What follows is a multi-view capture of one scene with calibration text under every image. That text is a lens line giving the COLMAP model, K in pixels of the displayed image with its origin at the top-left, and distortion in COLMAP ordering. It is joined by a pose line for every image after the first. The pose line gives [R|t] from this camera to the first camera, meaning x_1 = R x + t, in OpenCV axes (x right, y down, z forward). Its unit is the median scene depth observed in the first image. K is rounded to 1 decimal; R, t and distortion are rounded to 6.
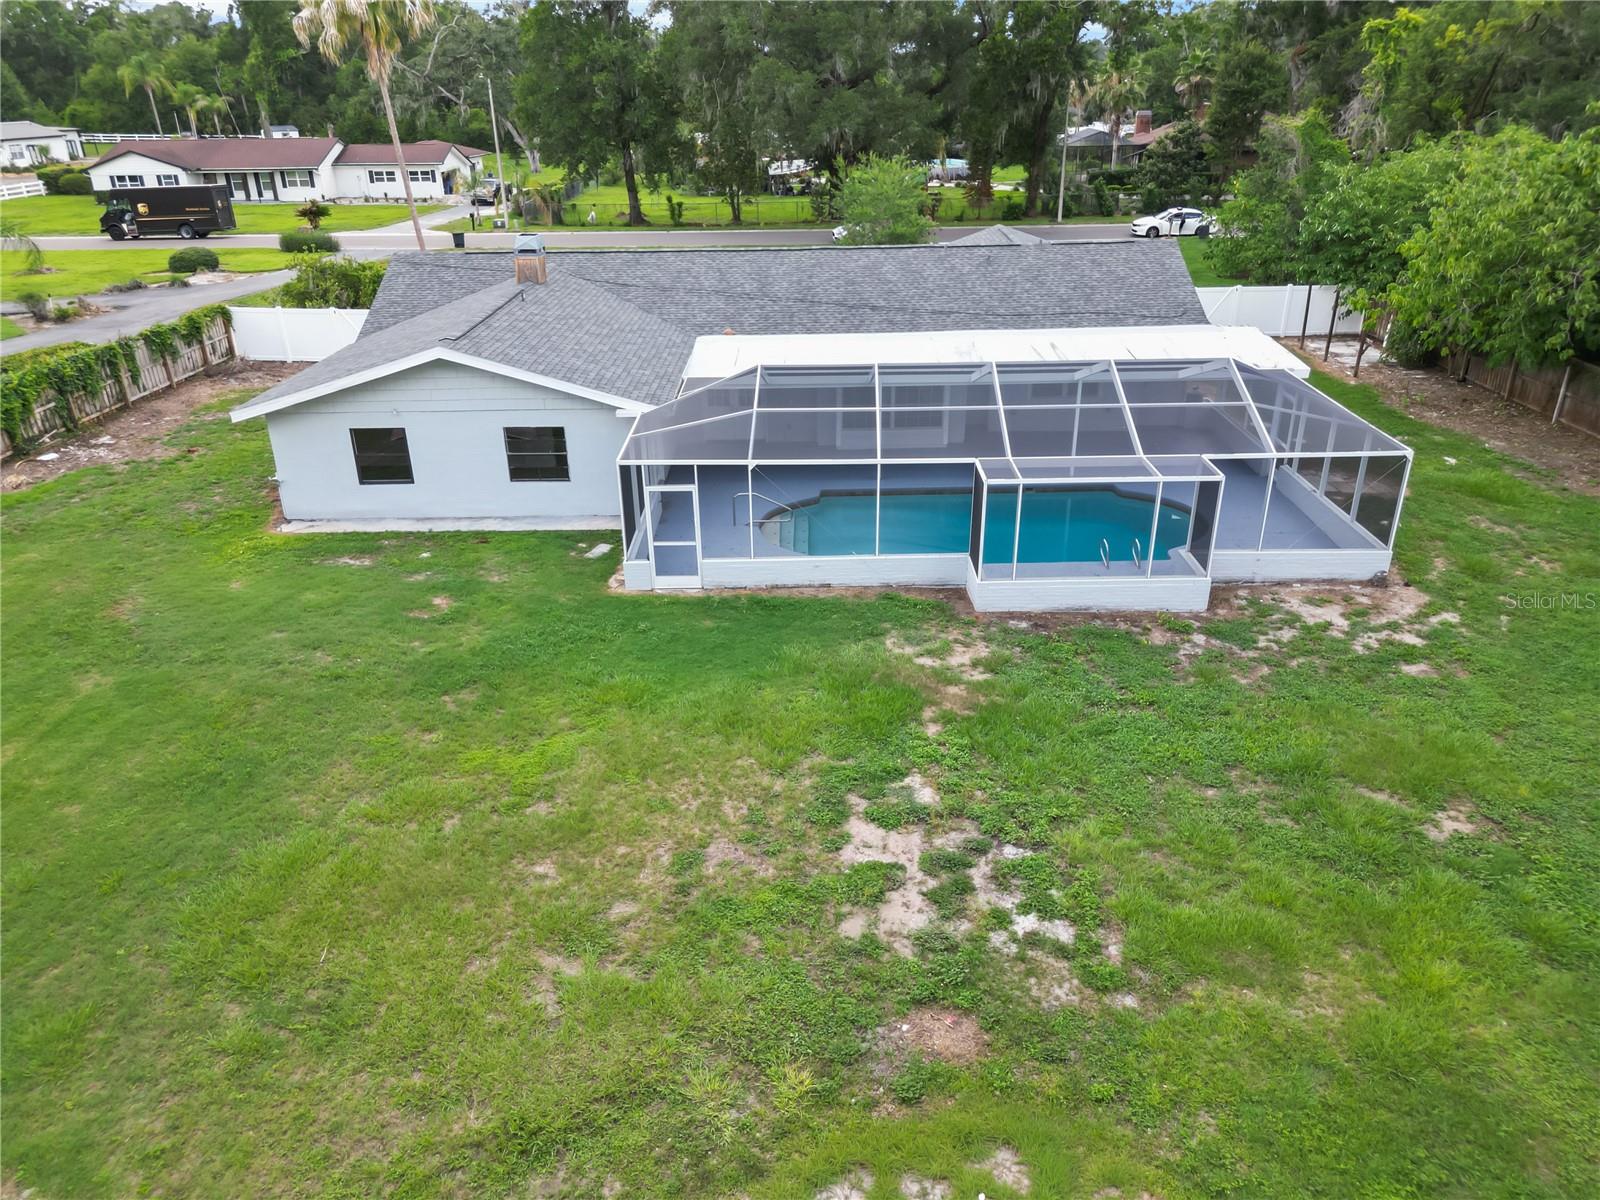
lens RADIAL K [[1122.1, 0, 802.5], [0, 1122.1, 600.3], [0, 0, 1]] dist [0.069542, -0.068616]
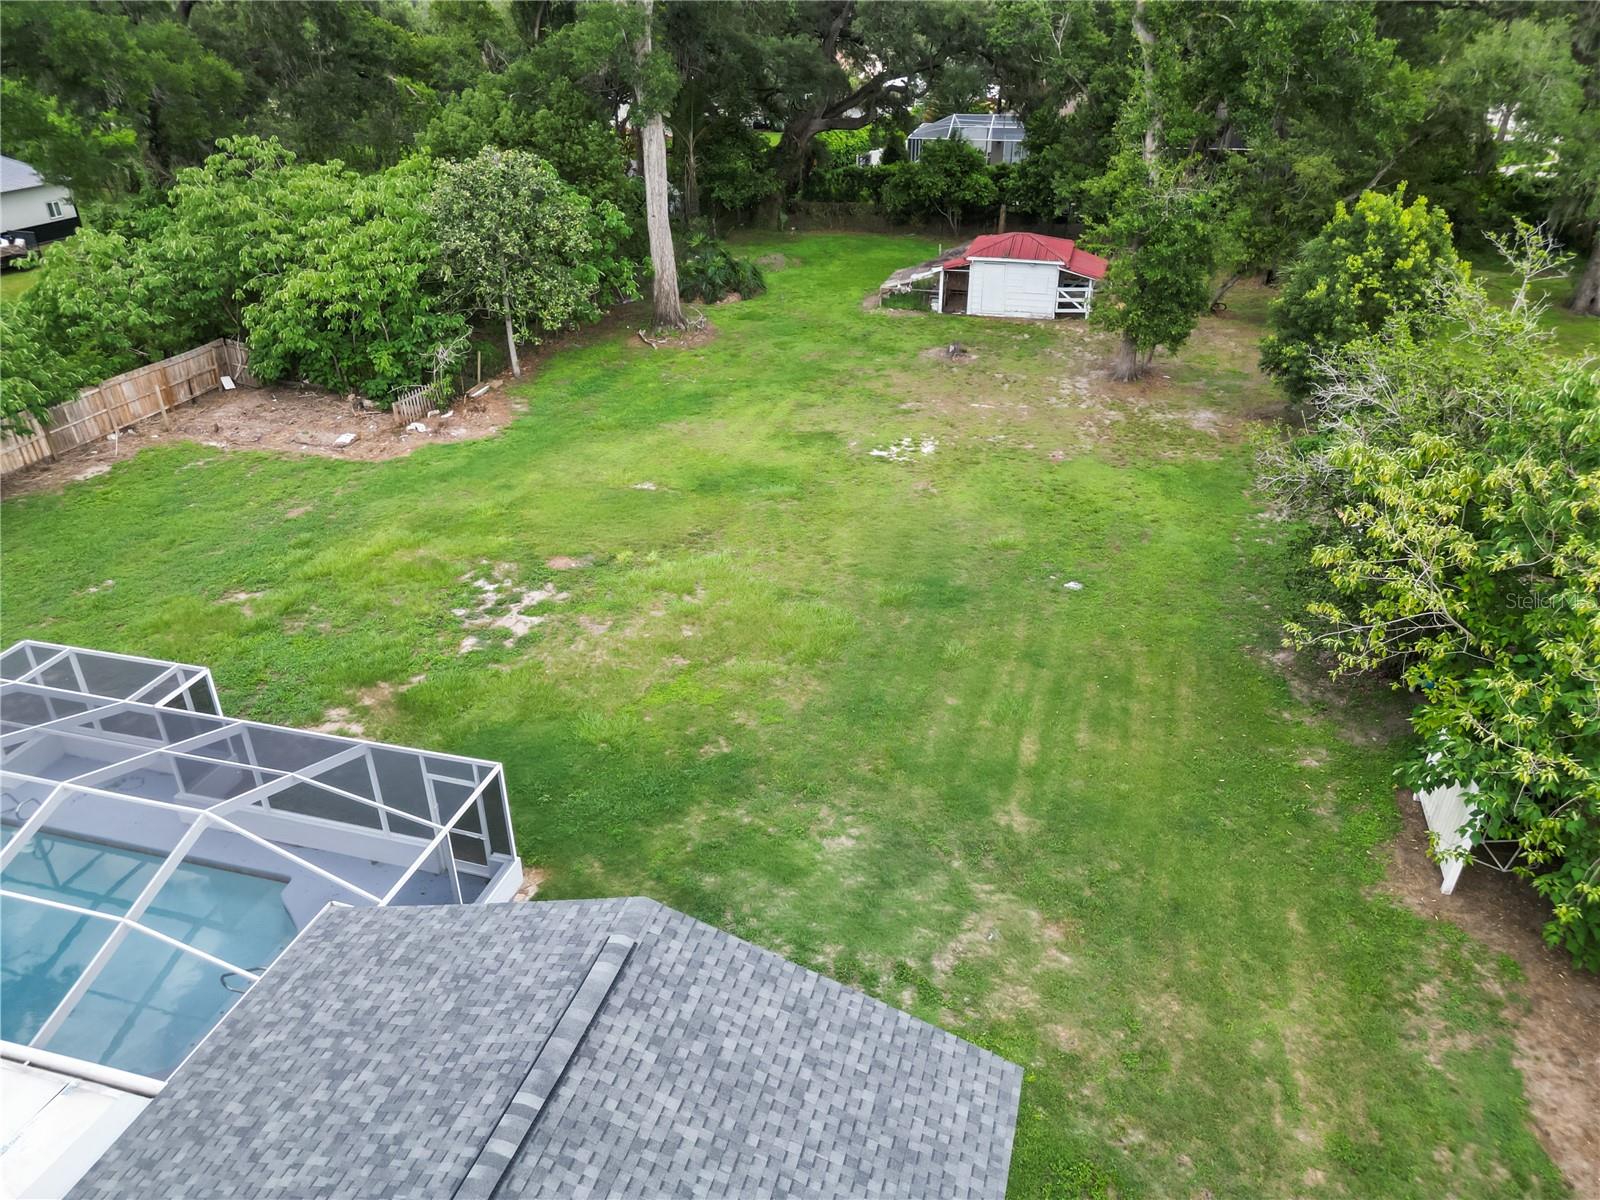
lens RADIAL K [[1122.1, 0, 802.5], [0, 1122.1, 600.3], [0, 0, 1]] dist [0.069542, -0.068616]
pose [[-0.963051, -0.111297, 0.245248, -0.603557], [0.130459, 0.603867, 0.786336, -0.874679], [-0.235614, 0.789276, -0.567035, 1.369270]]
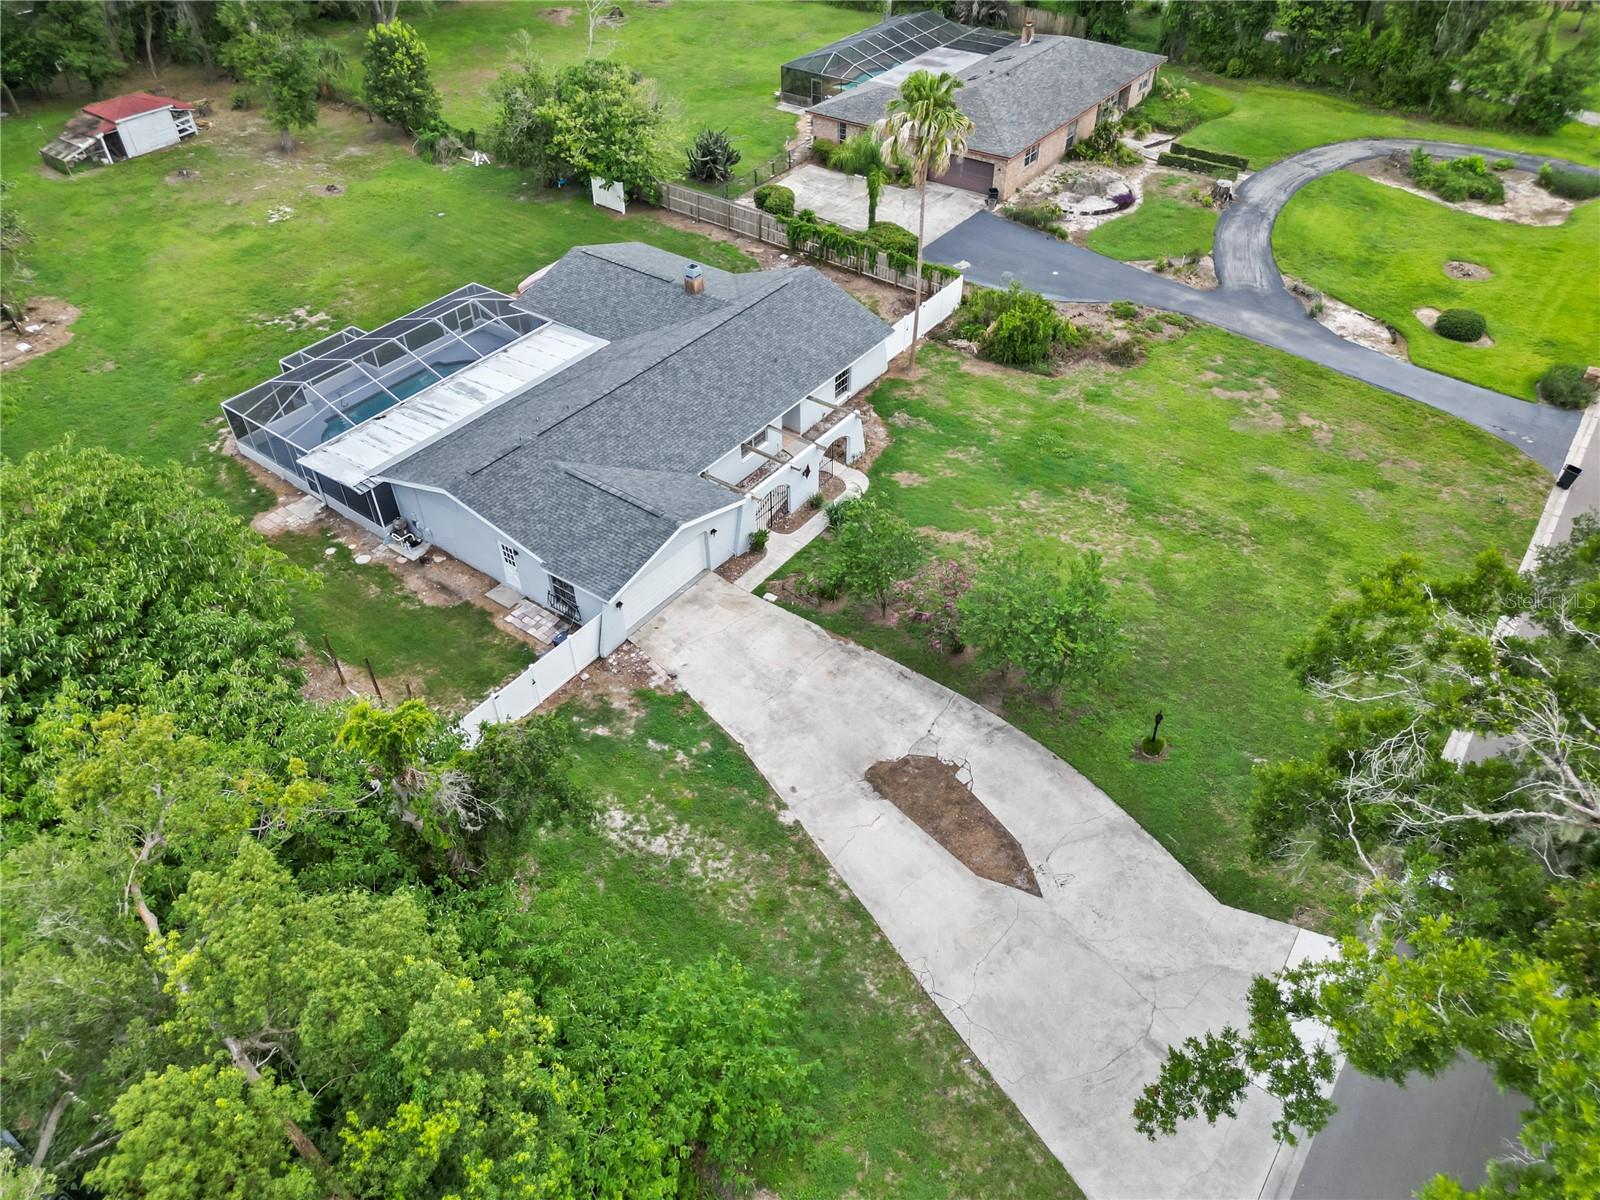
lens RADIAL K [[1122.1, 0, 802.5], [0, 1122.1, 600.3], [0, 0, 1]] dist [0.069542, -0.068616]
pose [[-0.590400, 0.548094, -0.592470, 1.502388], [-0.318896, 0.515925, 0.795064, -2.289607], [0.741440, 0.658342, -0.129817, 2.563361]]
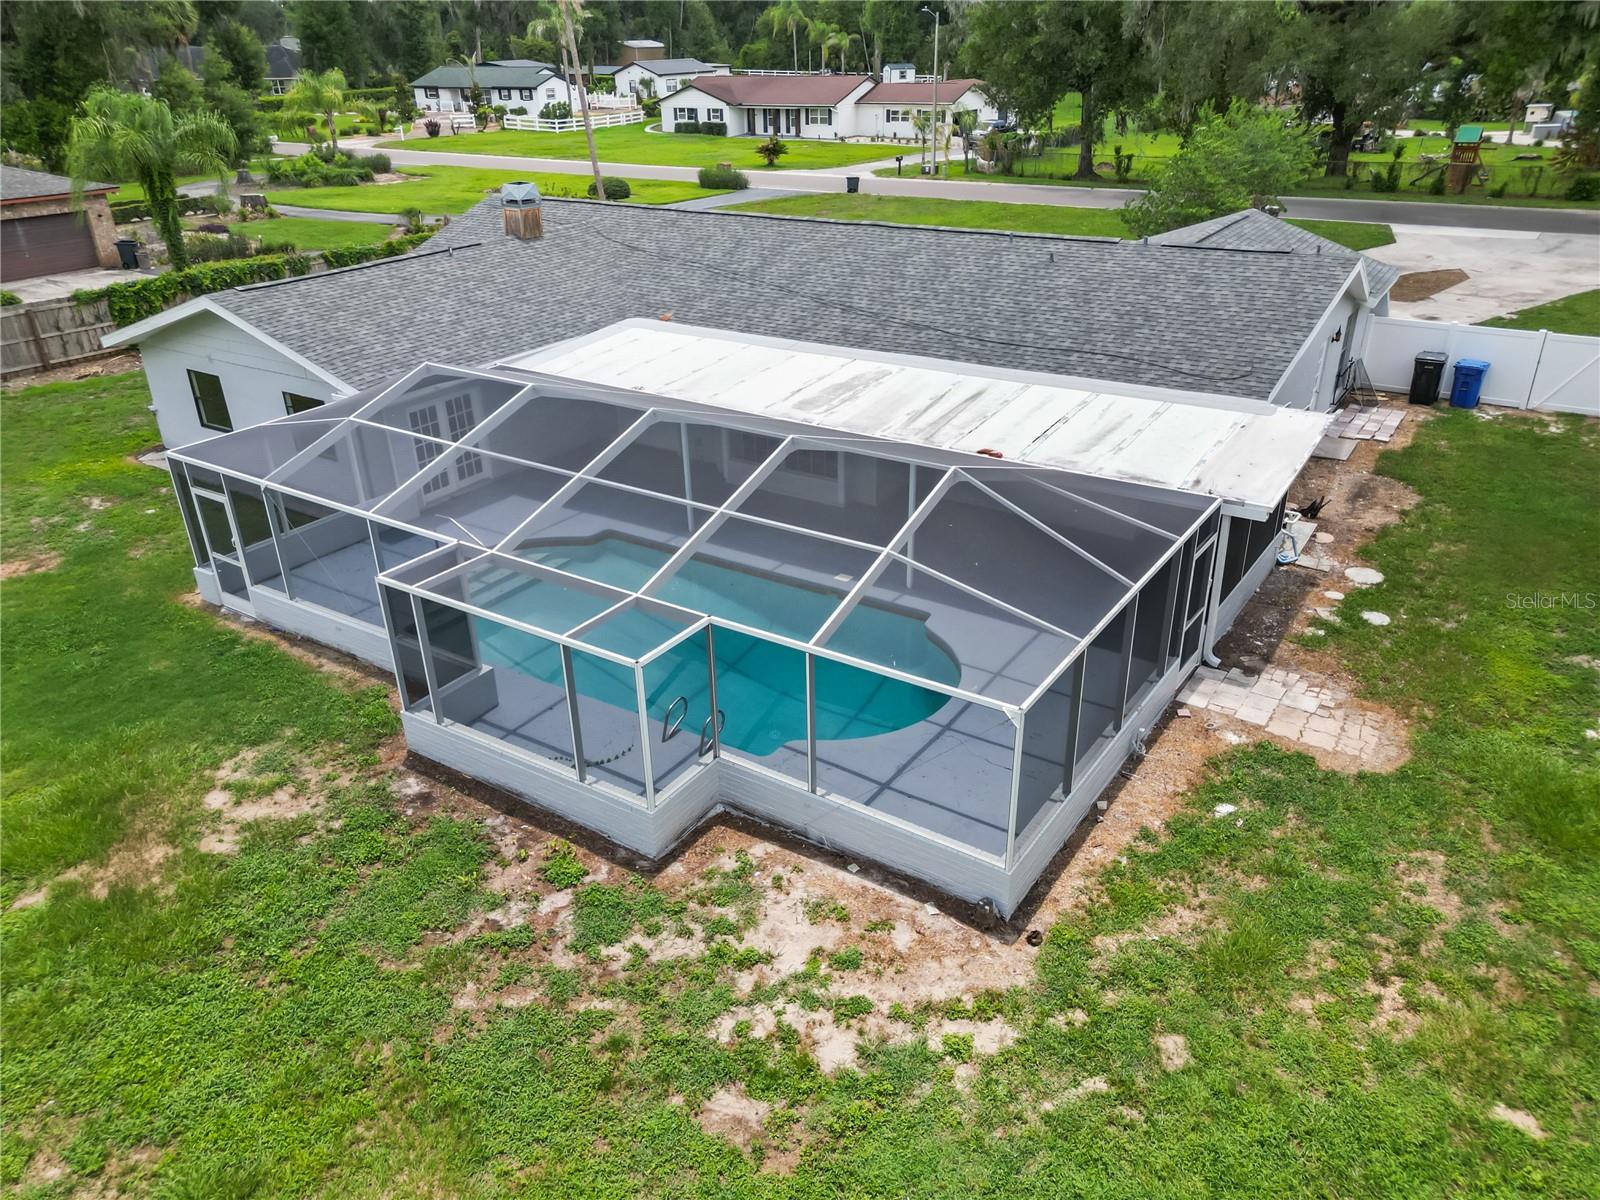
lens RADIAL K [[1122.1, 0, 802.5], [0, 1122.1, 600.3], [0, 0, 1]] dist [0.069542, -0.068616]
pose [[0.838519, 0.243286, -0.487543, 0.705308], [-0.221120, 0.969729, 0.103598, -0.216017], [0.497989, 0.020936, 0.866931, 0.503430]]
